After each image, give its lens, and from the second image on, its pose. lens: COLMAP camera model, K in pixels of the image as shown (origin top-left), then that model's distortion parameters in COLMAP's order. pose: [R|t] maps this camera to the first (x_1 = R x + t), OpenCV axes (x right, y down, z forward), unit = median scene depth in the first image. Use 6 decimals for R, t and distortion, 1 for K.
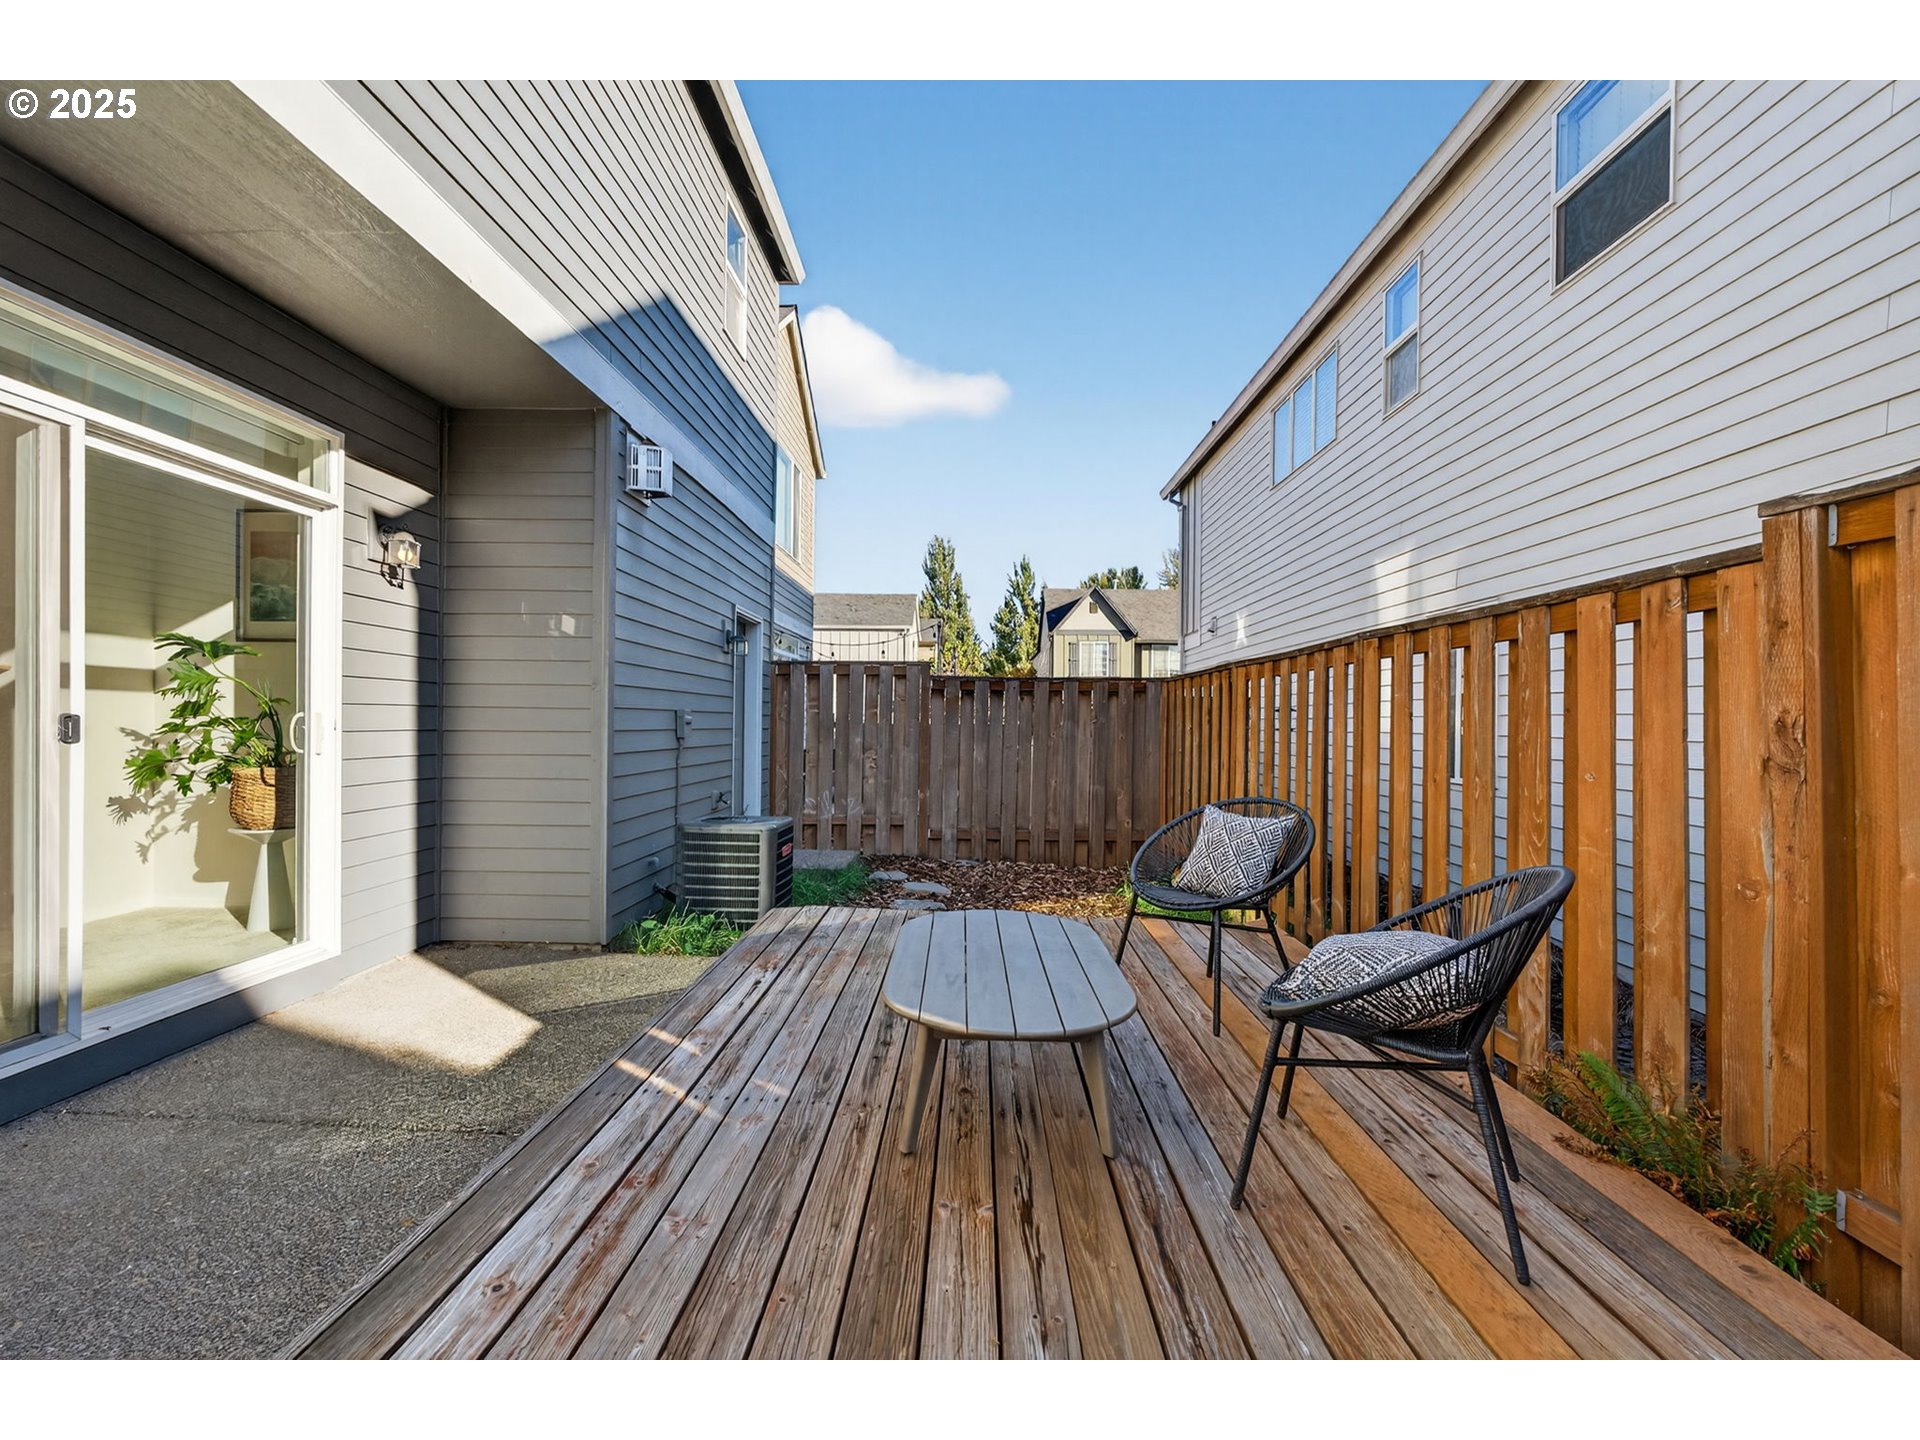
lens RADIAL K [[856.1, 0, 946.5], [0, 856.1, 728.4], [0, 0, 1]] dist [-0.003165, -0.000620]
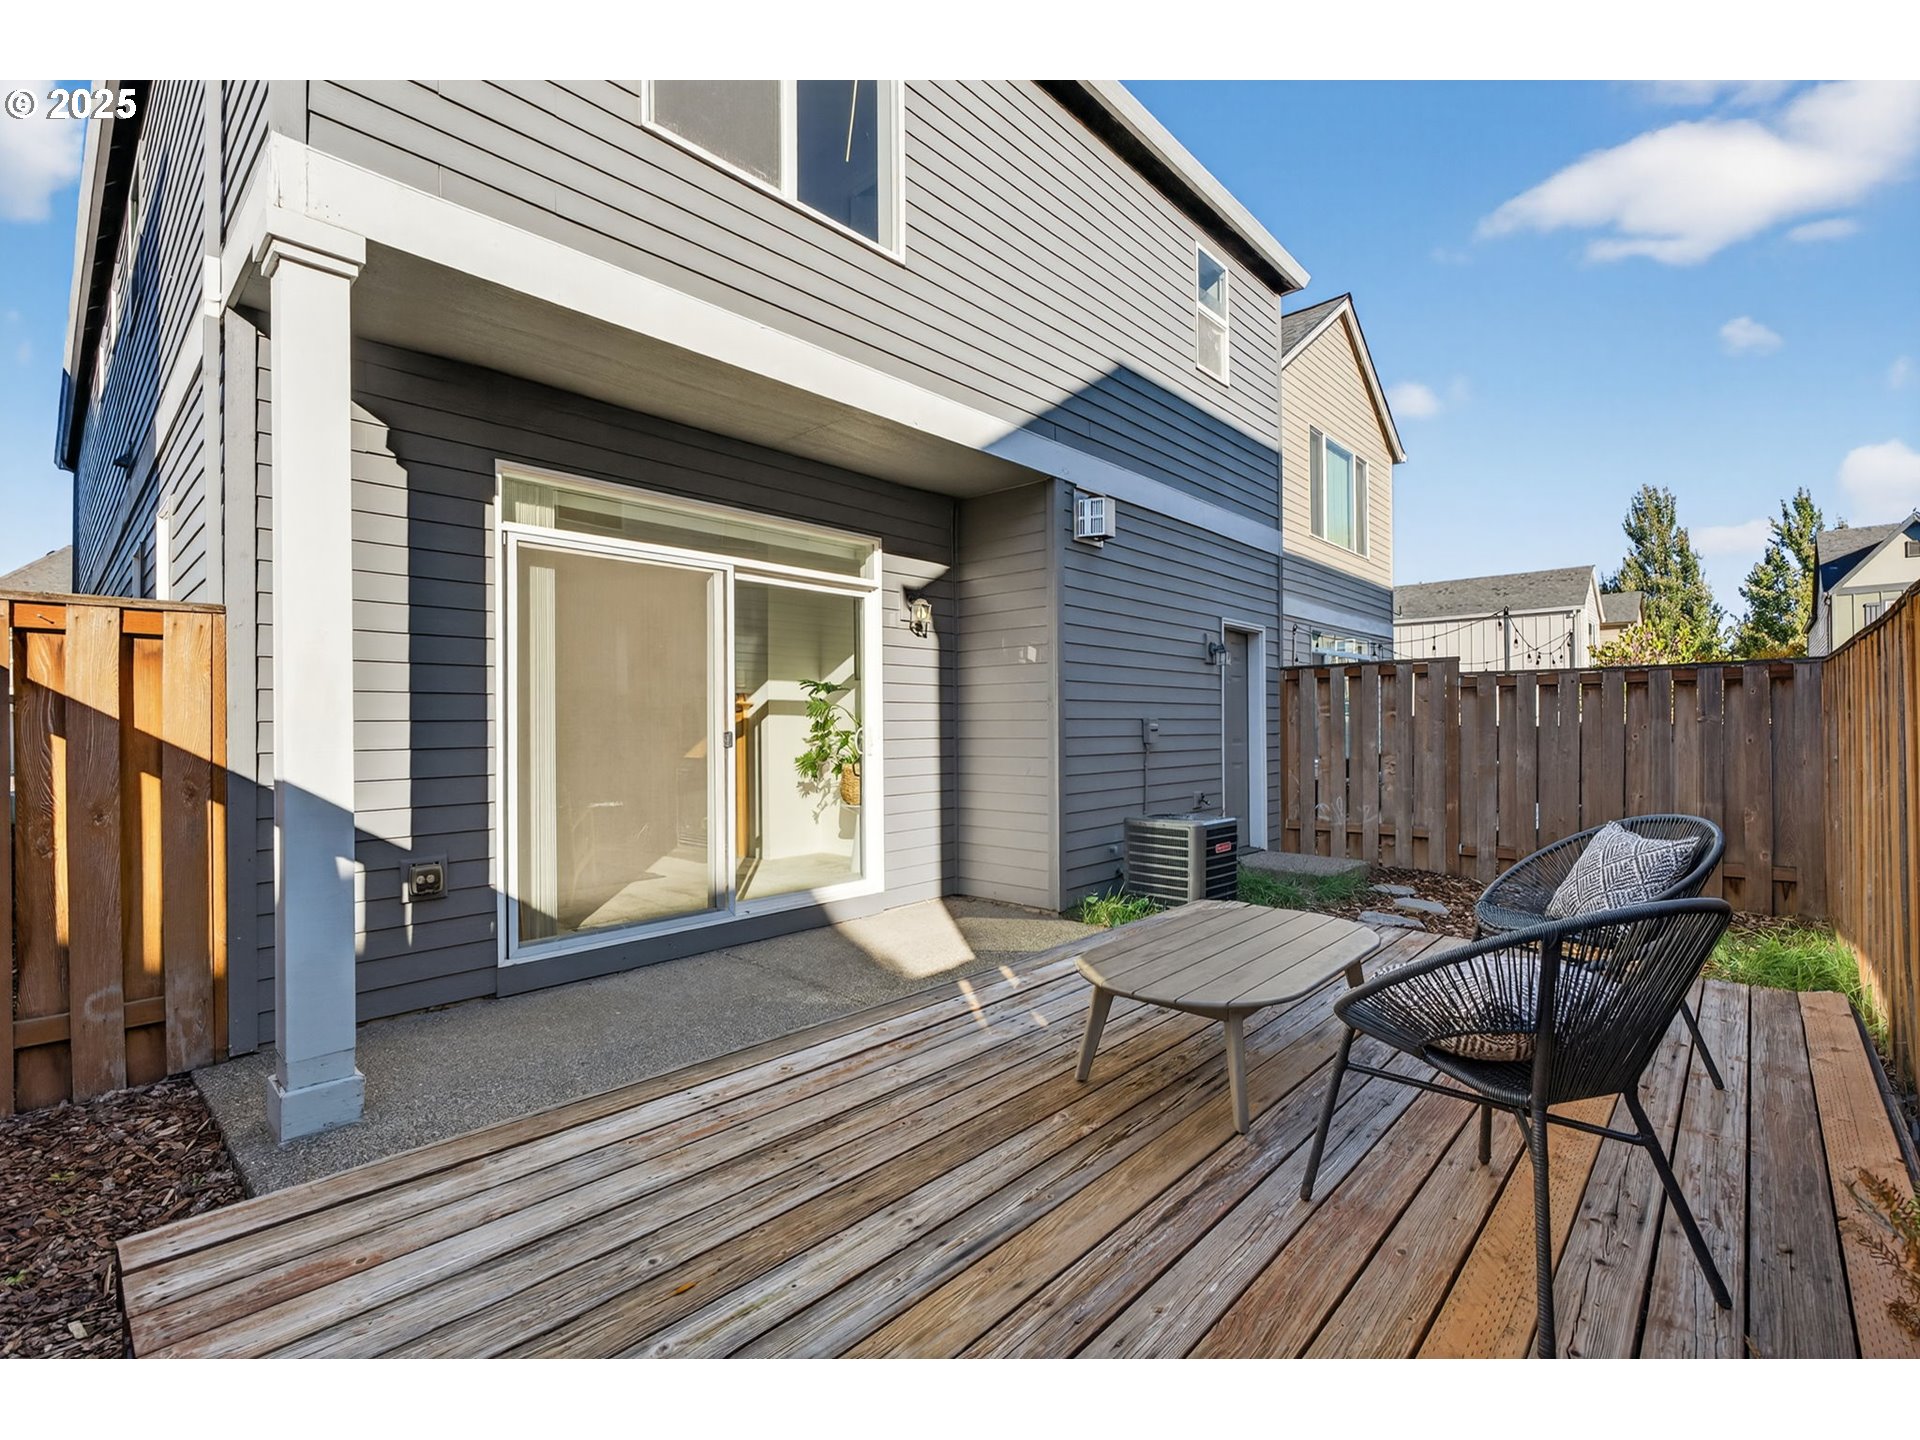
lens RADIAL K [[847.4, 0, 960.0], [0, 847.4, 720.0], [0, 0, 1]] dist [0.000202, -0.000015]
pose [[0.757785, -0.022752, -0.652108, 0.283071], [0.011528, 0.999703, -0.021483, 0.002181], [0.652403, 0.008762, 0.757822, -0.016528]]
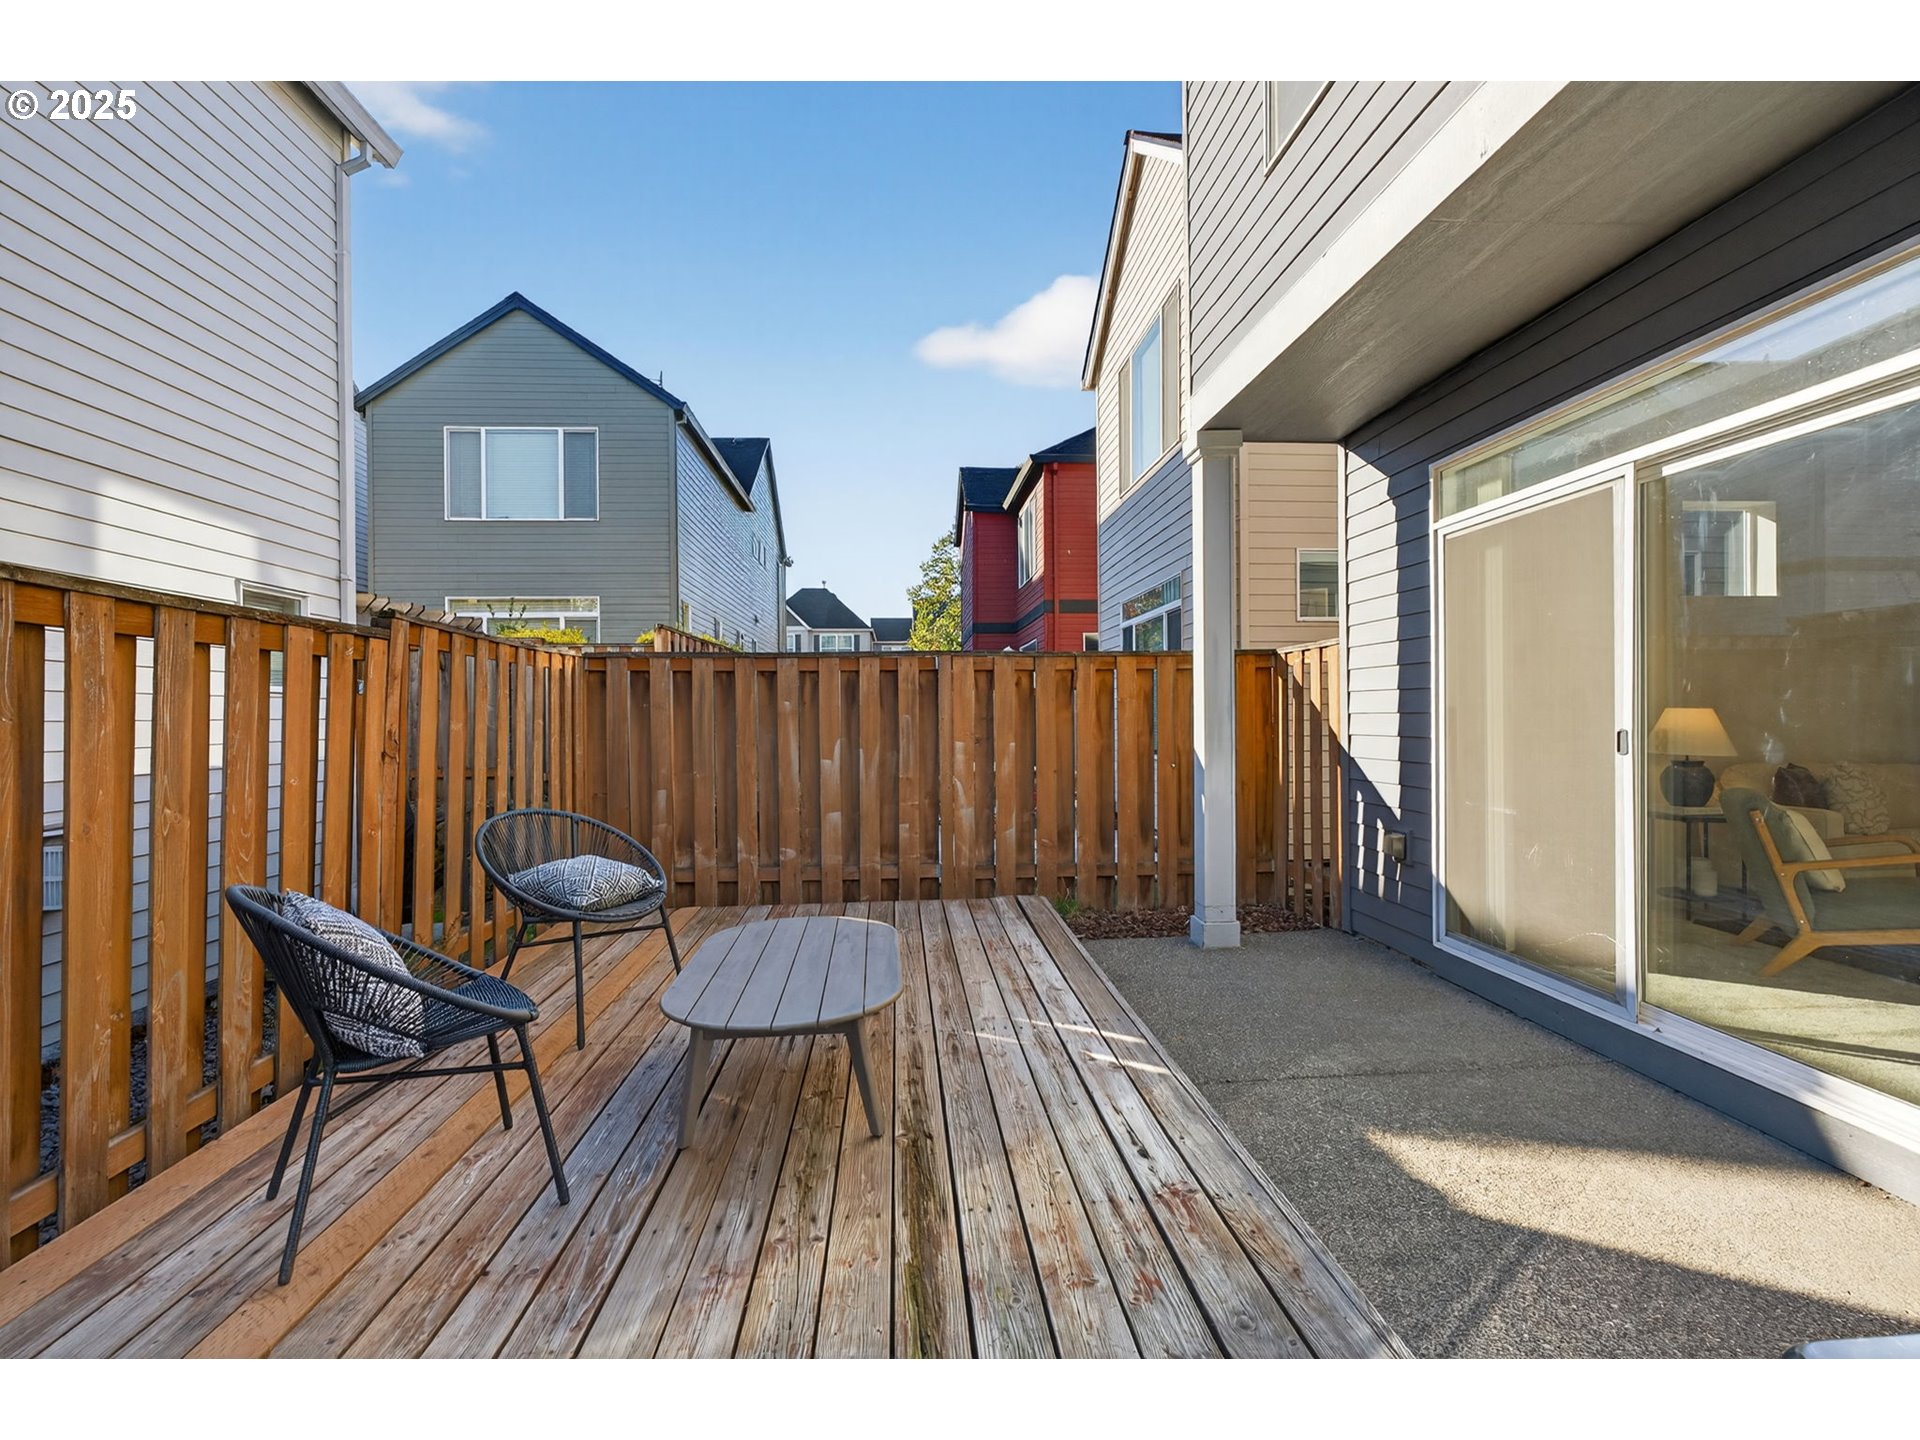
lens RADIAL K [[960.3, 0, 955.7], [0, 960.3, 719.2], [0, 0, 1]] dist [0.001651, 0.000432]
pose [[-0.995123, -0.001832, -0.098628, -0.007724], [-0.003242, 0.999895, 0.014131, -0.025707], [0.098592, 0.014382, -0.995024, 1.236398]]
